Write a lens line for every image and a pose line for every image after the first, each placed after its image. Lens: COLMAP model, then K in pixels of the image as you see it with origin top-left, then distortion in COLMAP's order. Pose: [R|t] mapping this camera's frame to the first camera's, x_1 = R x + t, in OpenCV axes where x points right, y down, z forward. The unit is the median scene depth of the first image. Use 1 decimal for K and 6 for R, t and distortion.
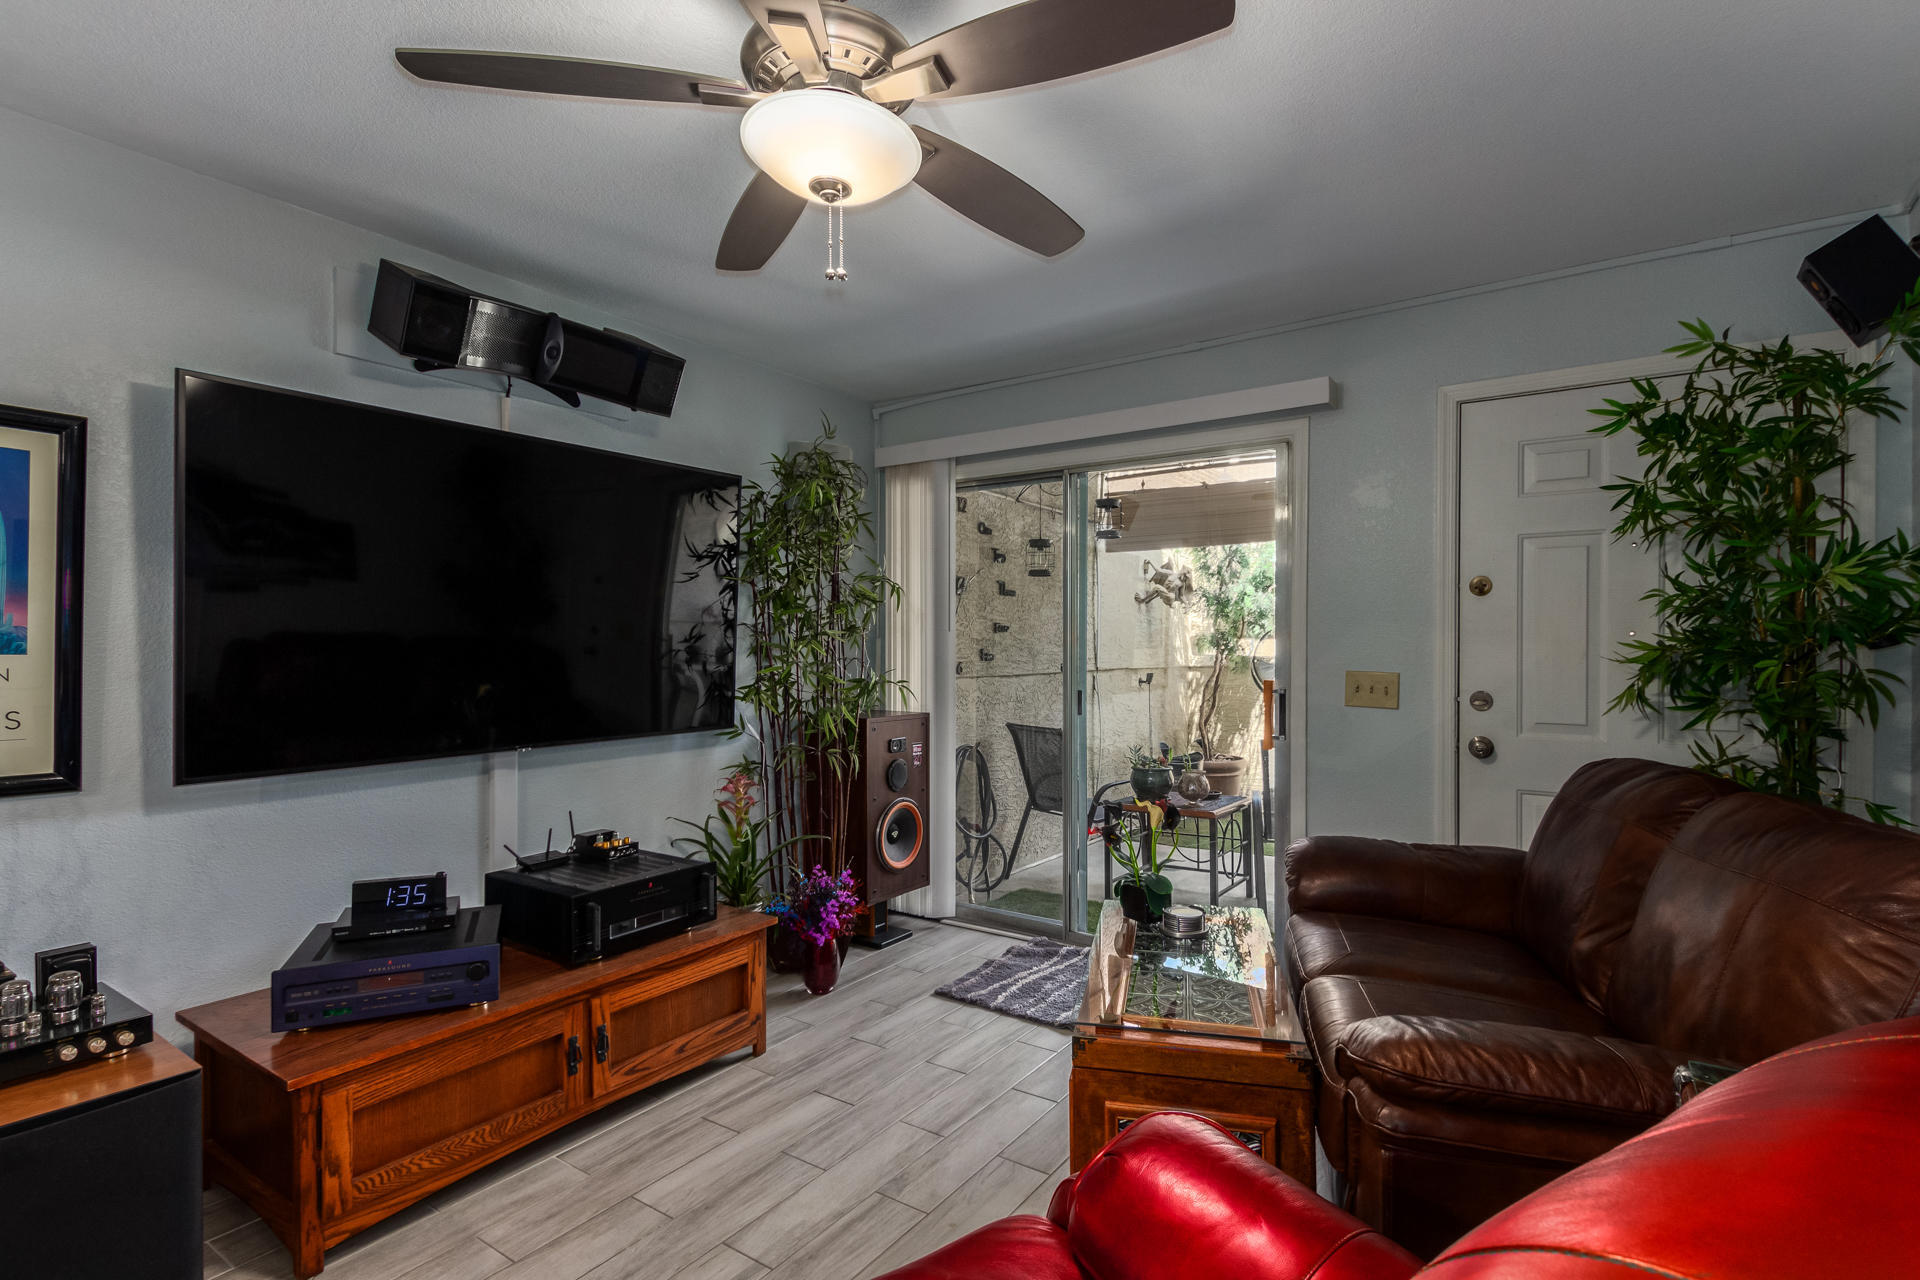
lens RADIAL K [[915.7, 0, 960.3], [0, 915.7, 647.8], [0, 0, 1]] dist [0.002304, -0.001275]
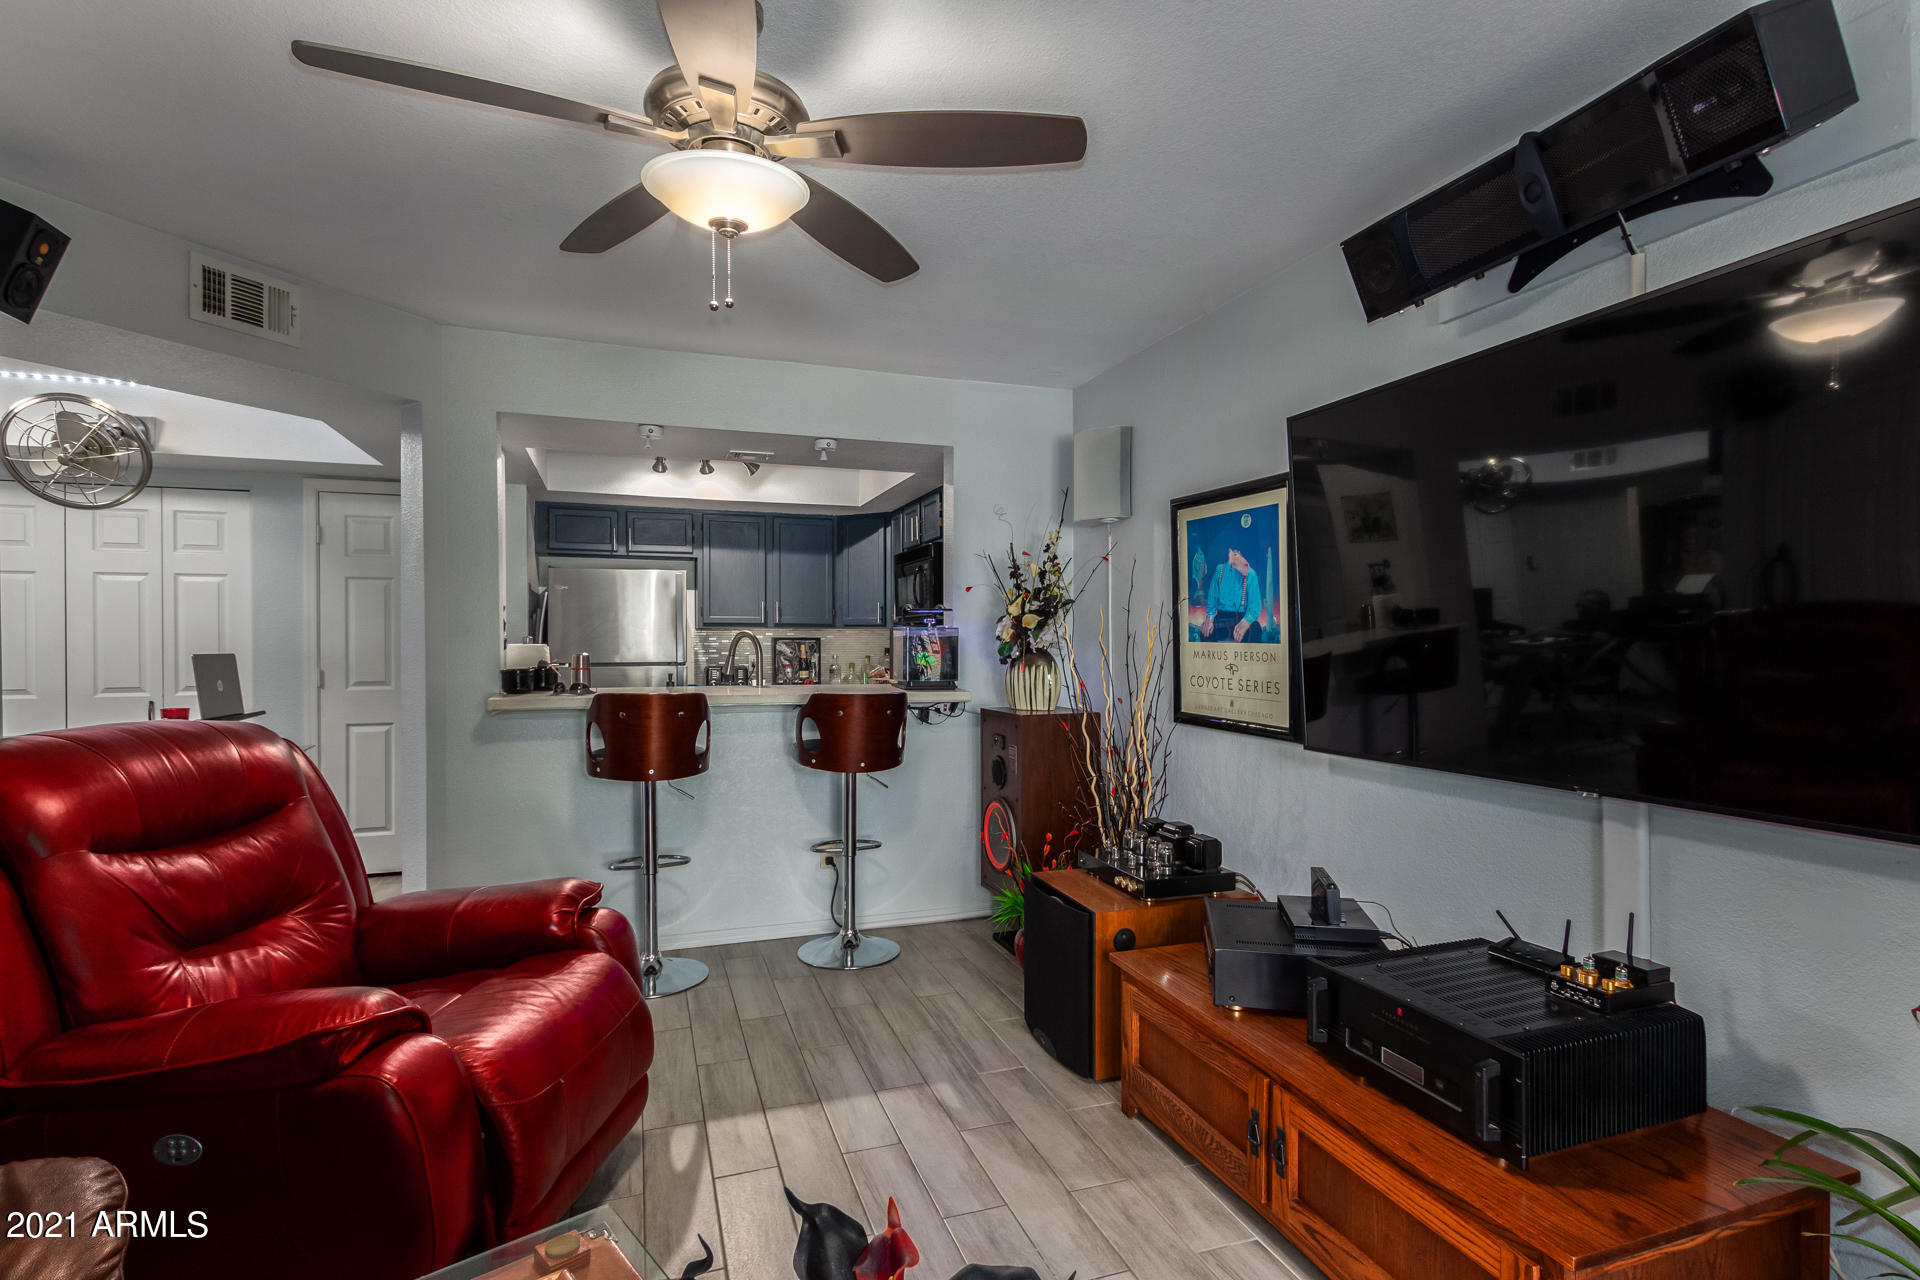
lens RADIAL K [[948.8, 0, 965.3], [0, 948.8, 645.8], [0, 0, 1]] dist [-0.001760, -0.000800]
pose [[-0.595839, 0.007328, -0.803071, 0.261528], [0.001149, 0.999965, 0.008273, -0.002420], [0.803103, 0.004006, -0.595826, 0.841141]]
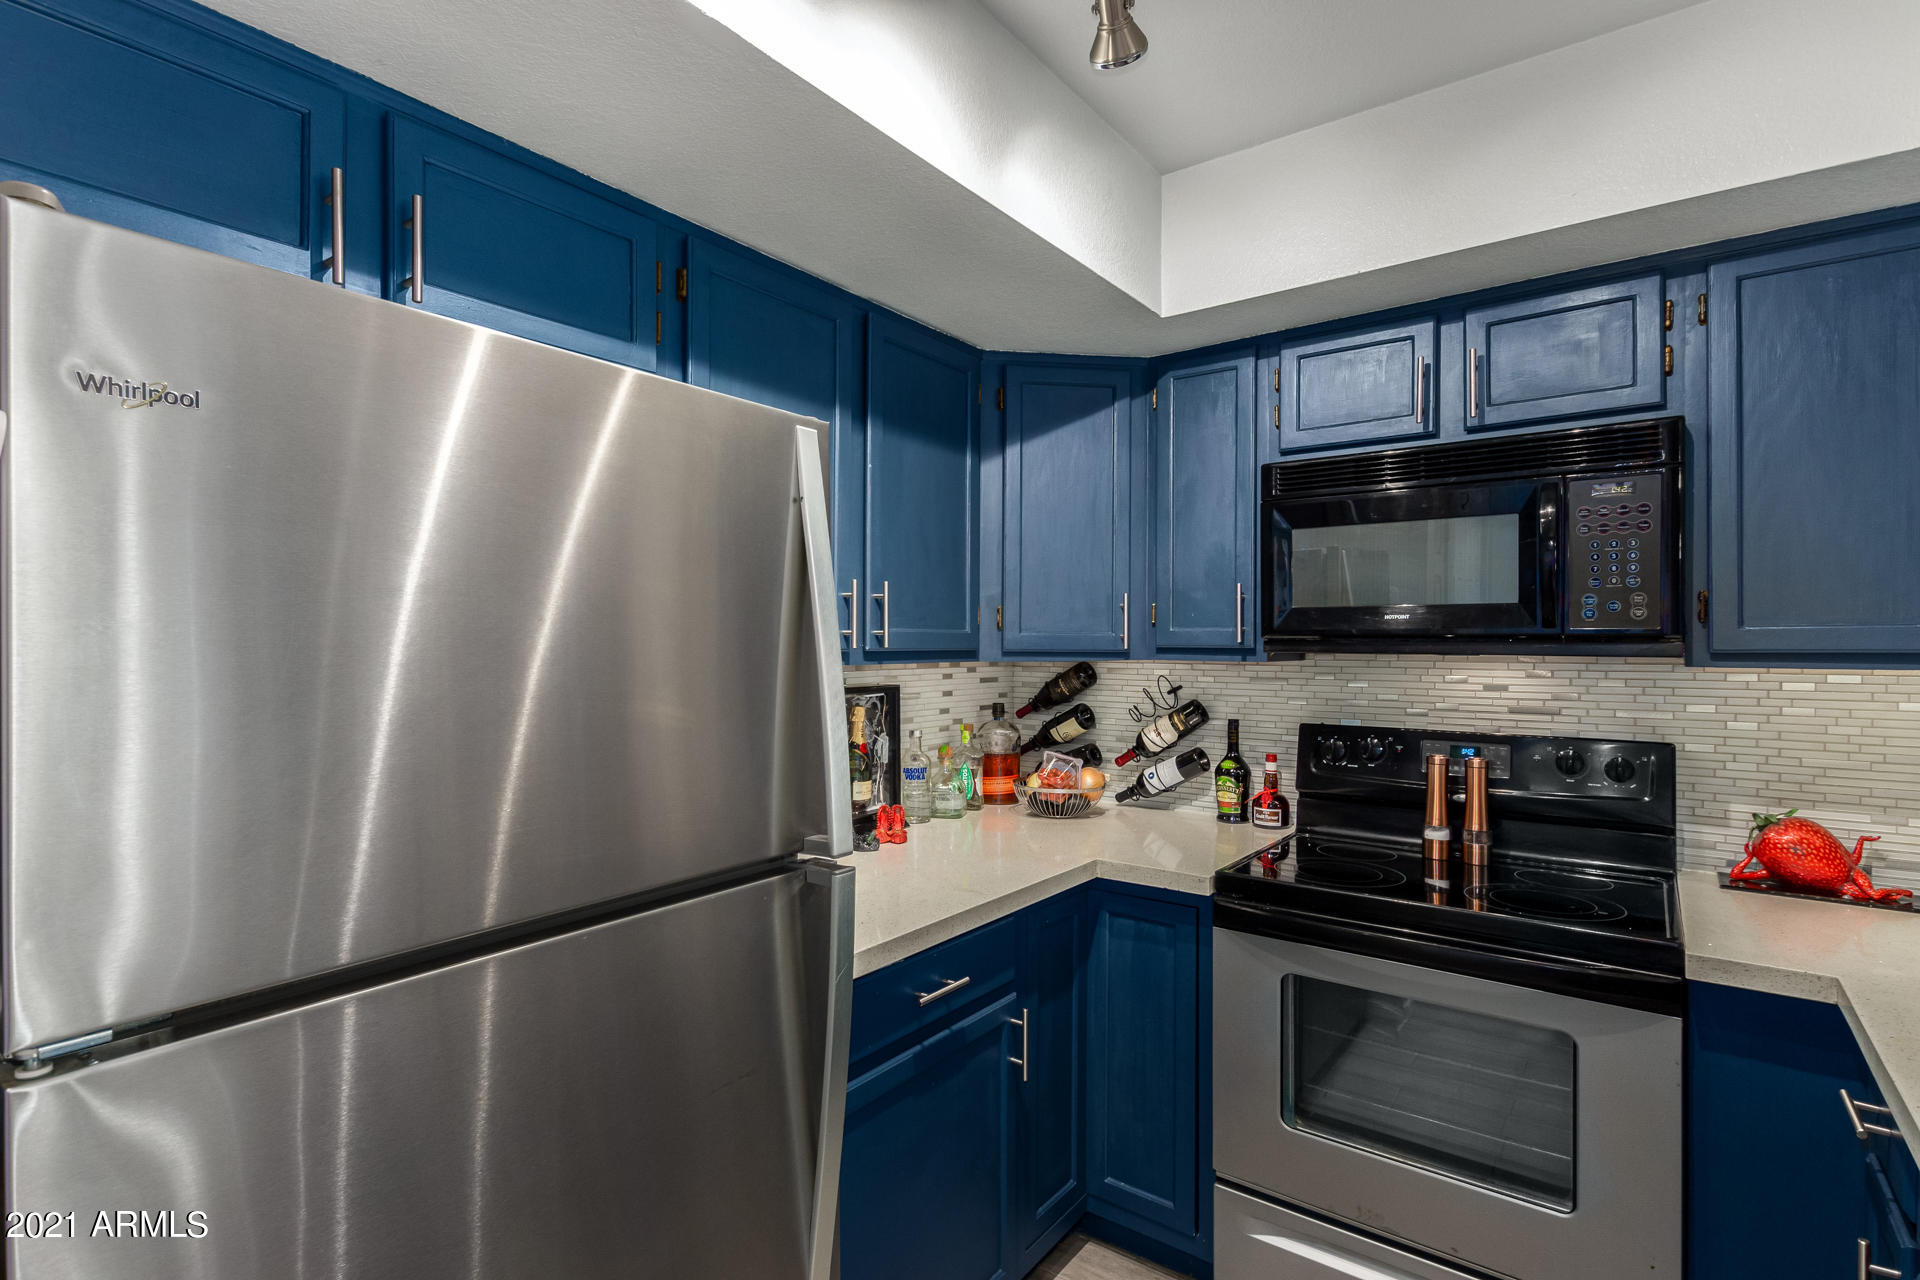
lens RADIAL K [[919.7, 0, 957.1], [0, 919.7, 640.4], [0, 0, 1]] dist [0.001985, -0.000193]
pose [[-0.055263, 0.002797, -0.998468, -0.397341], [-0.004694, 0.999984, 0.003061, -0.036497], [0.998461, 0.004856, -0.055249, -0.393729]]
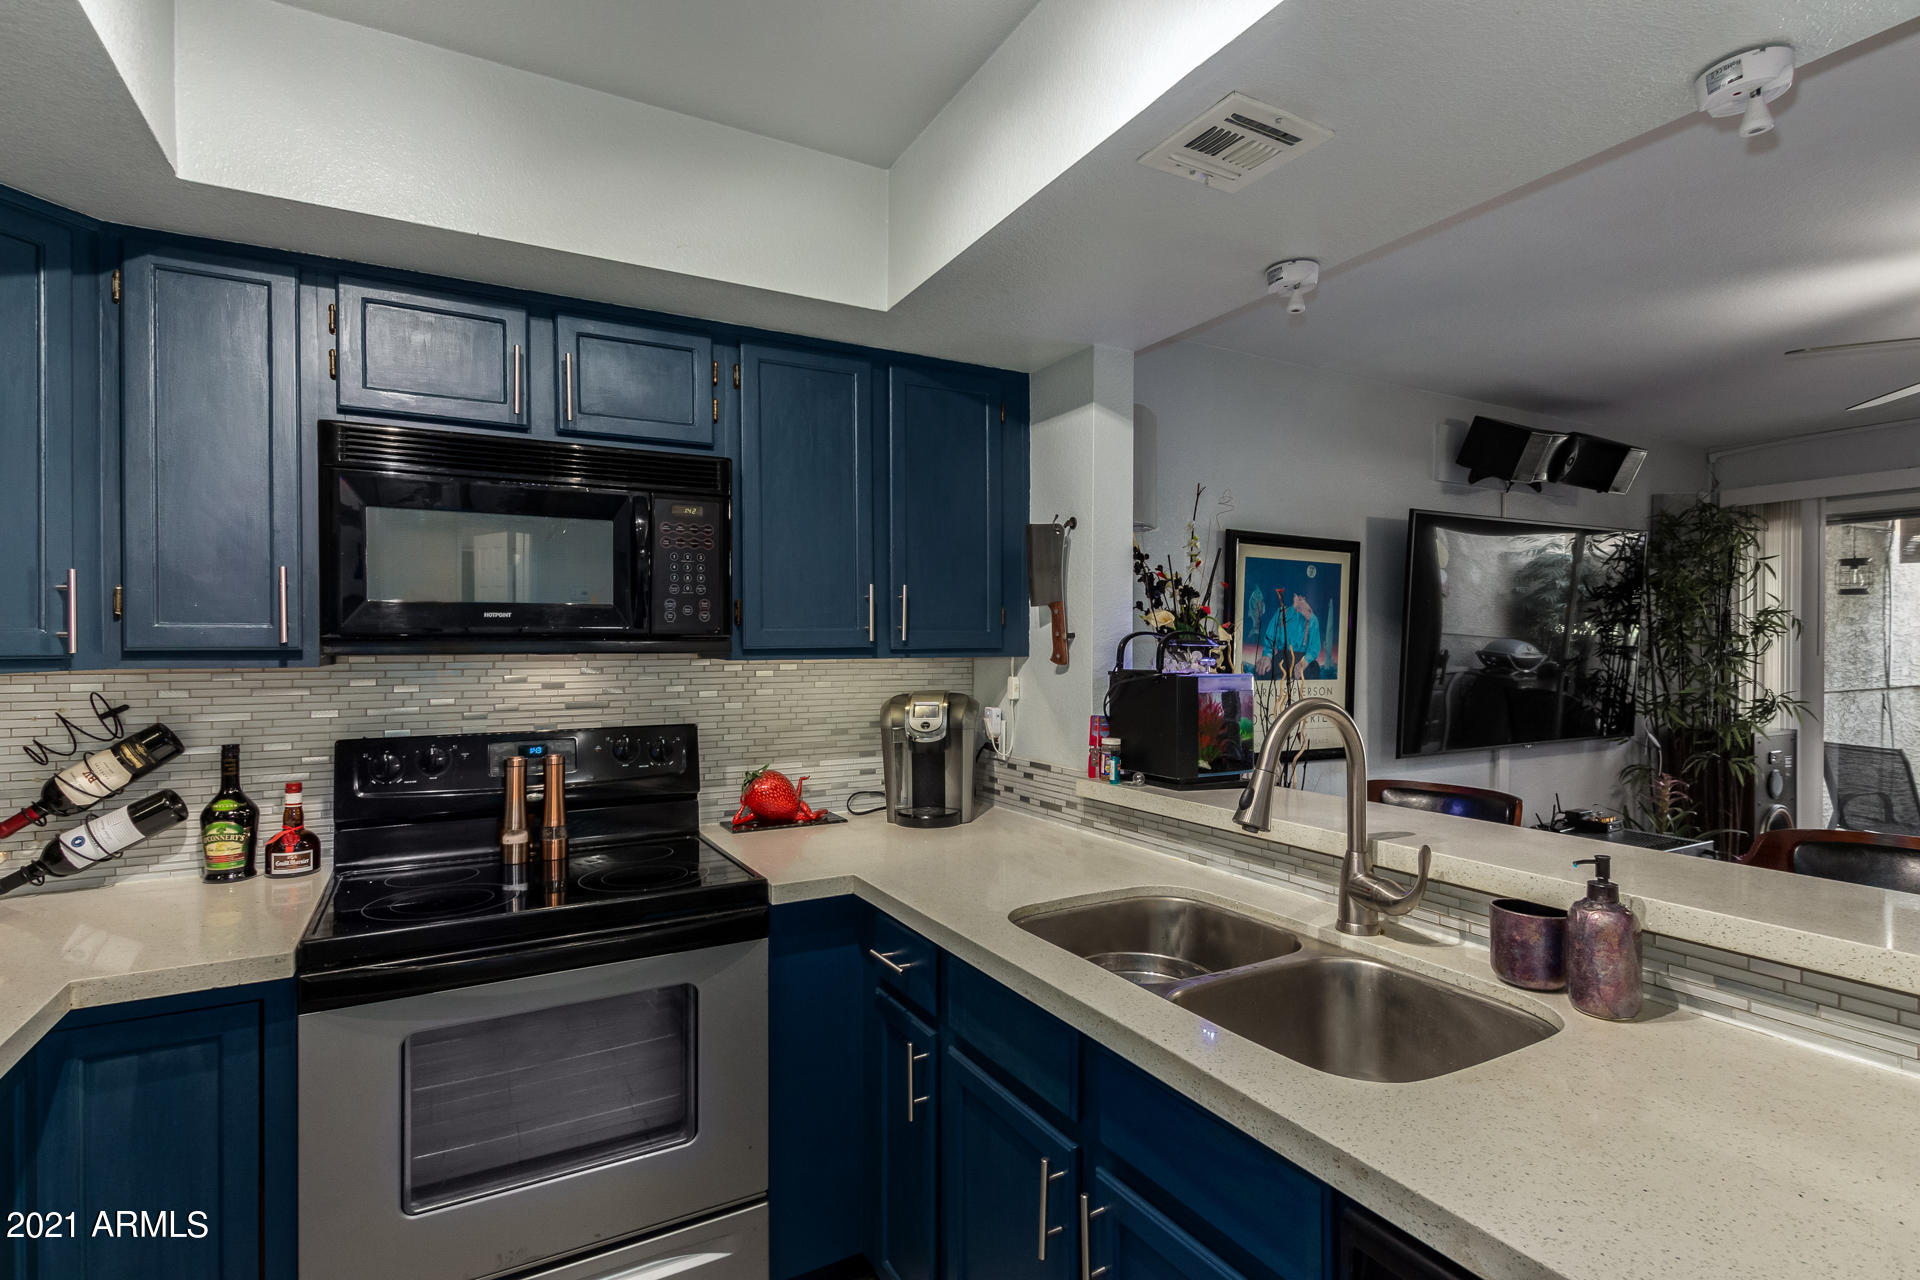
lens RADIAL K [[915.7, 0, 960.3], [0, 915.7, 647.8], [0, 0, 1]] dist [0.002304, -0.001275]
pose [[0.891775, 0.004027, -0.452462, -0.491192], [-0.002101, 0.999986, 0.004760, -0.034537], [0.452475, -0.003294, 0.891771, -0.499497]]
